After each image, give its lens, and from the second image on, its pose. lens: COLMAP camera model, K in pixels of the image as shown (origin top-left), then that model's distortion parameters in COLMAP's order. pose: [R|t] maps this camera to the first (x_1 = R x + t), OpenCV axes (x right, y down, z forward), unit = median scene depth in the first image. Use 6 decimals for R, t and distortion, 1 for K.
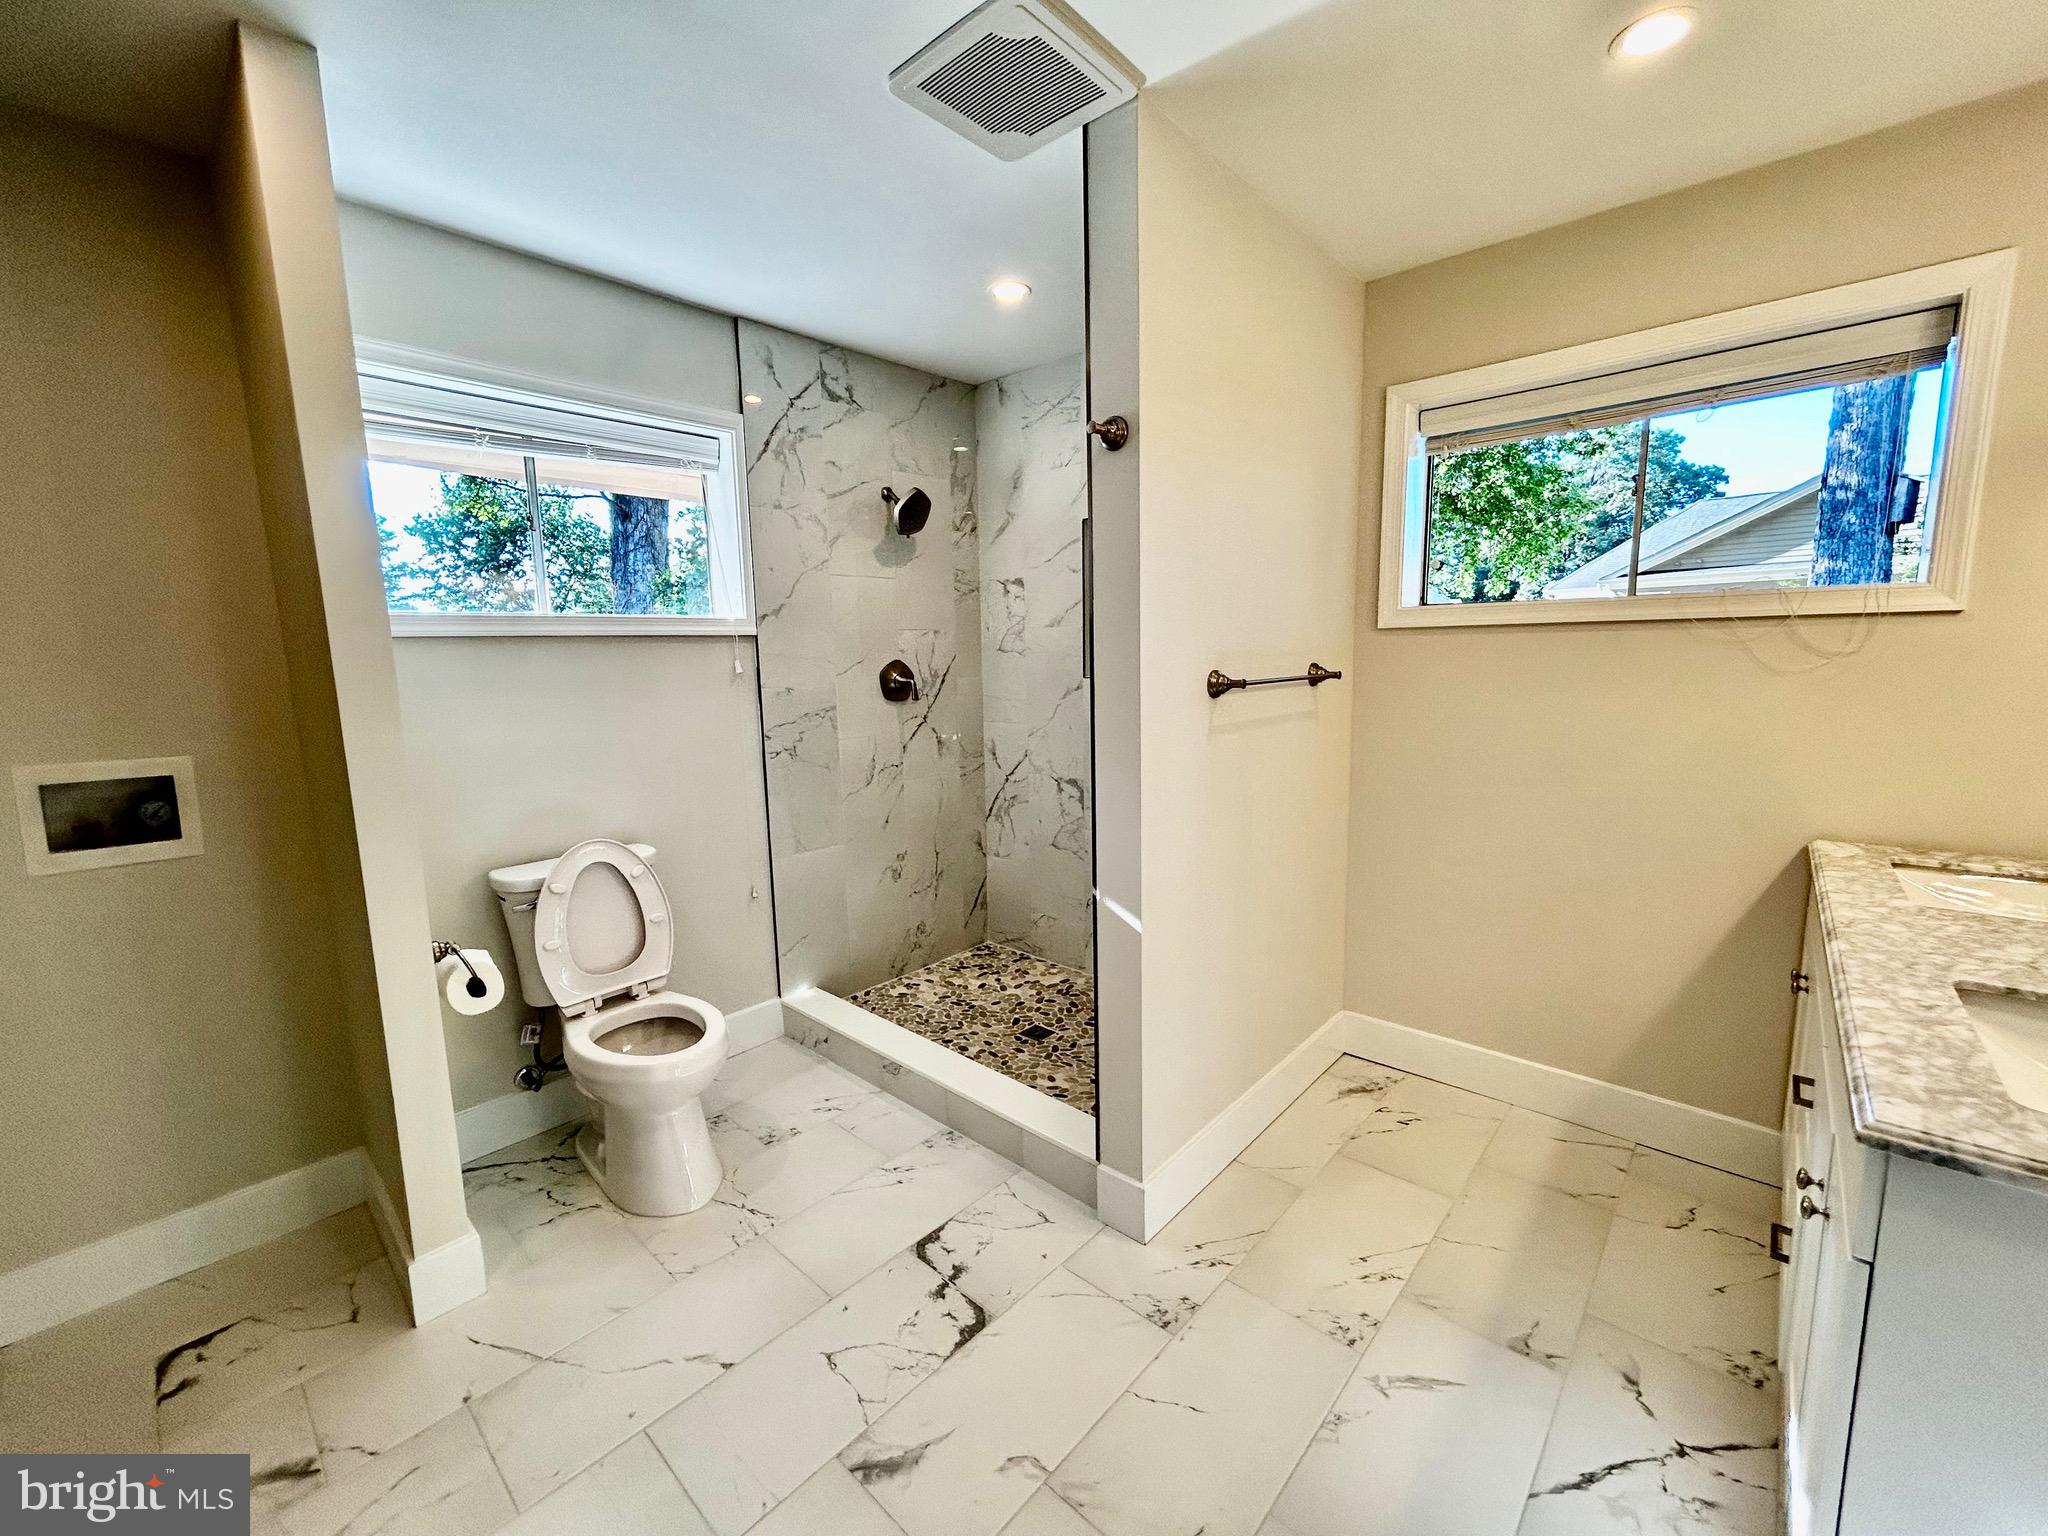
lens RADIAL K [[825.9, 0, 1025.6], [0, 825.9, 767.4], [0, 0, 1]] dist [-0.002341, 0.000426]
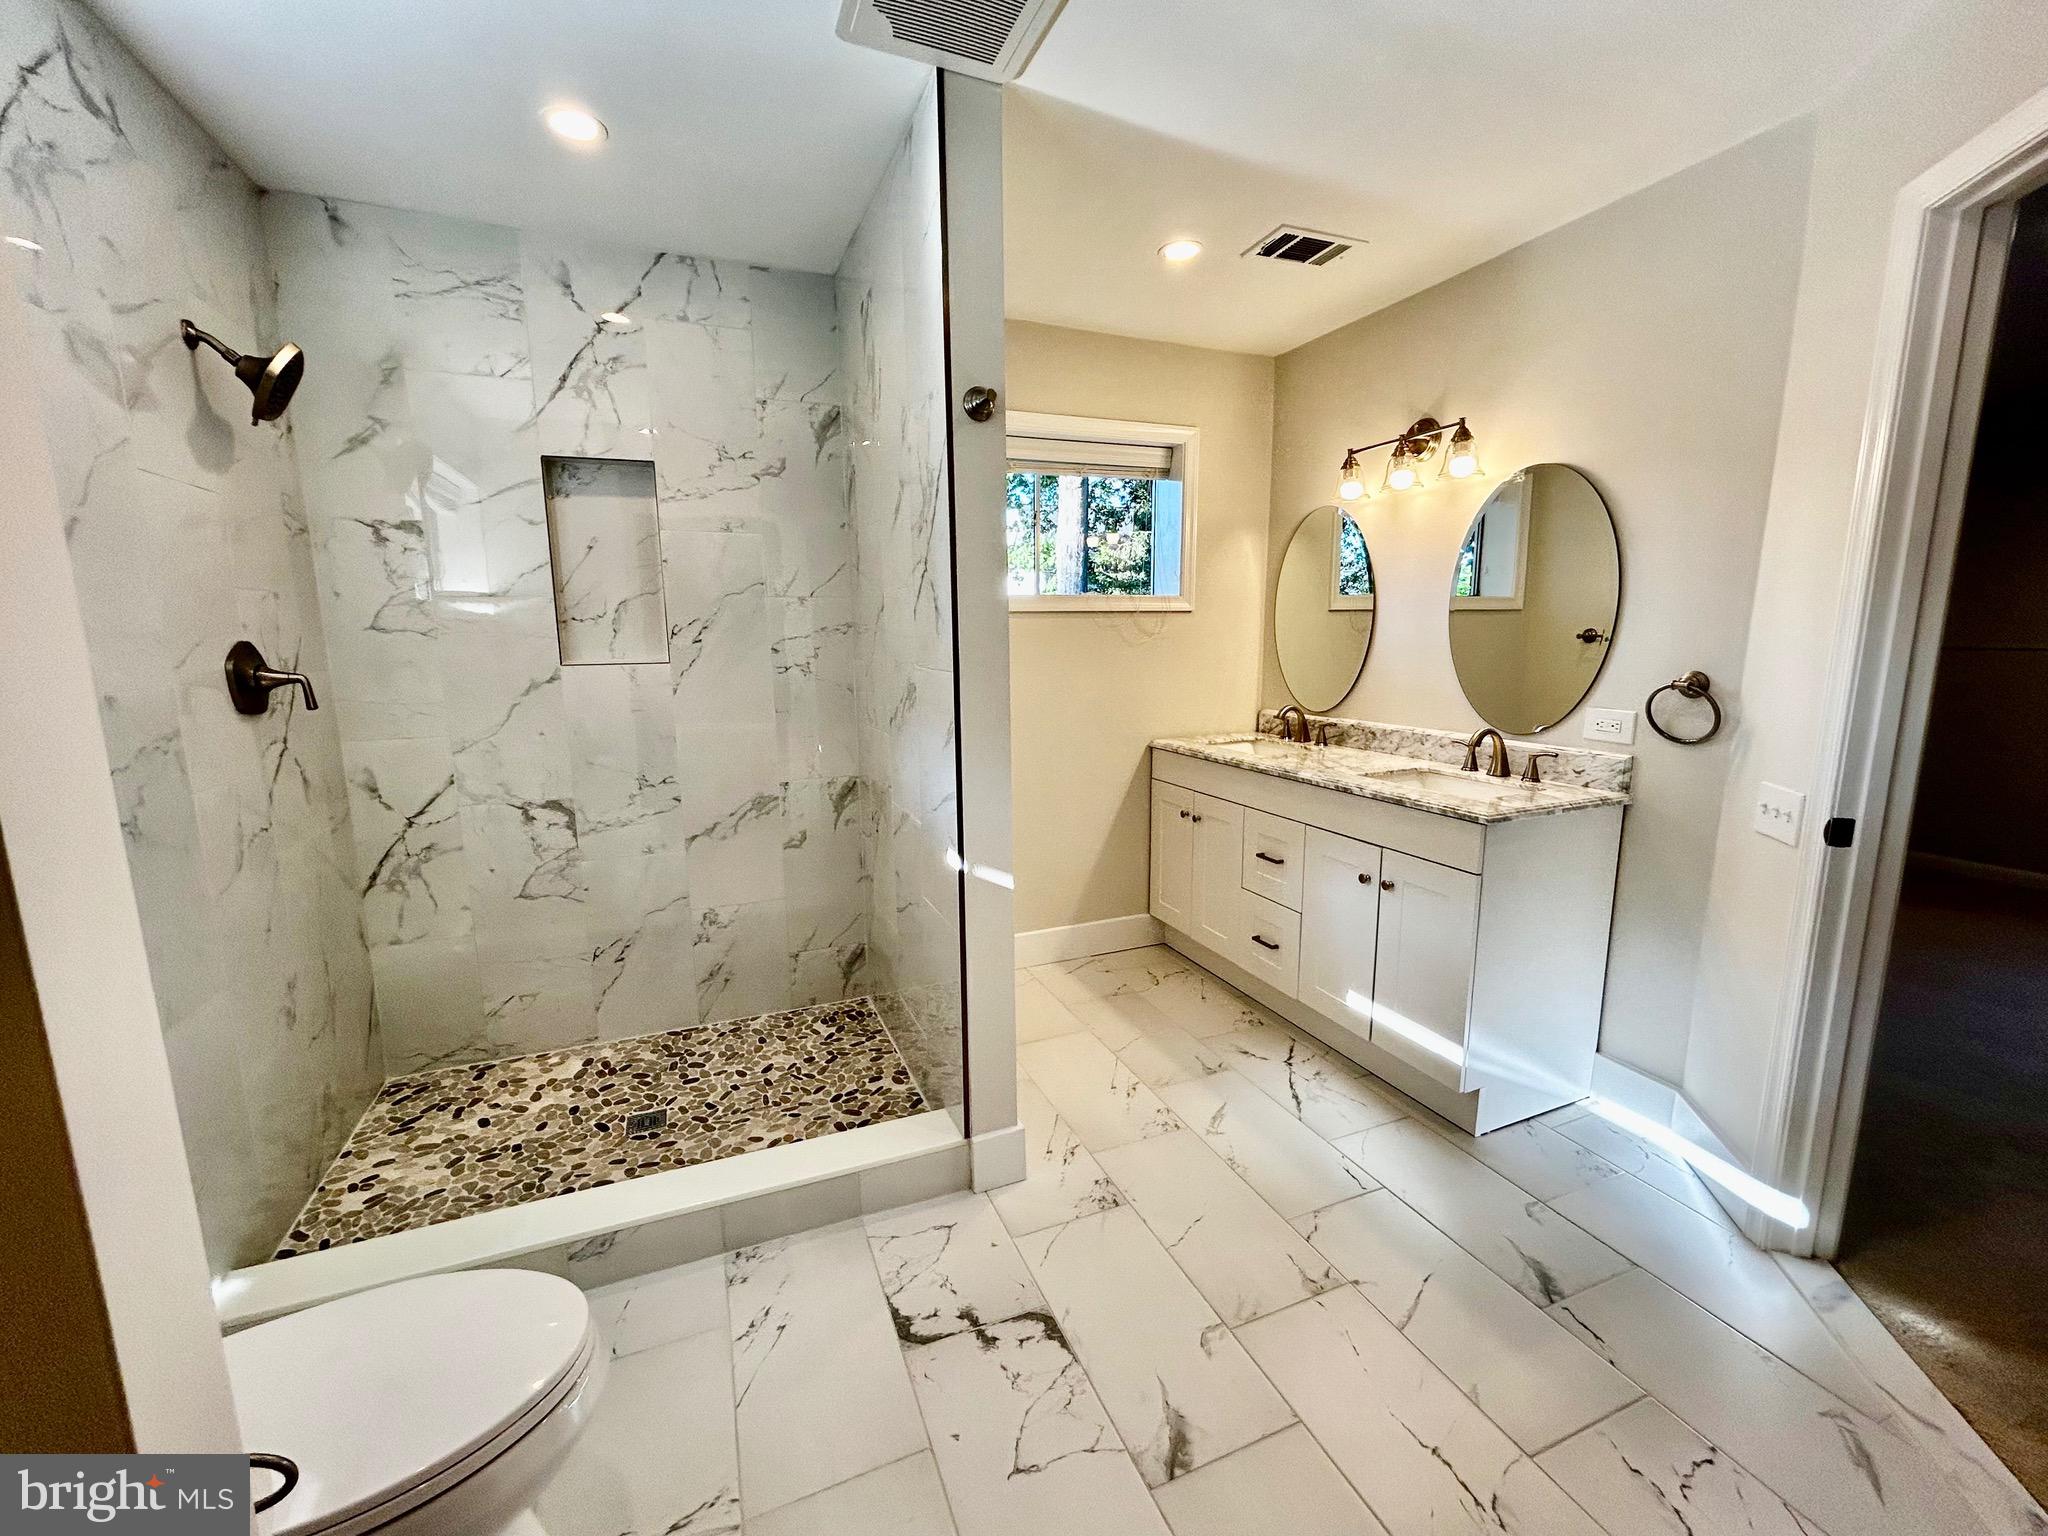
lens RADIAL K [[825.9, 0, 1023.3], [0, 825.9, 768.0], [0, 0, 1]] dist [-0.002341, 0.000426]
pose [[0.429566, -0.134510, 0.892961, -0.459109], [0.131199, 0.987648, 0.085659, -0.025377], [-0.893454, 0.080359, 0.441908, 0.300595]]
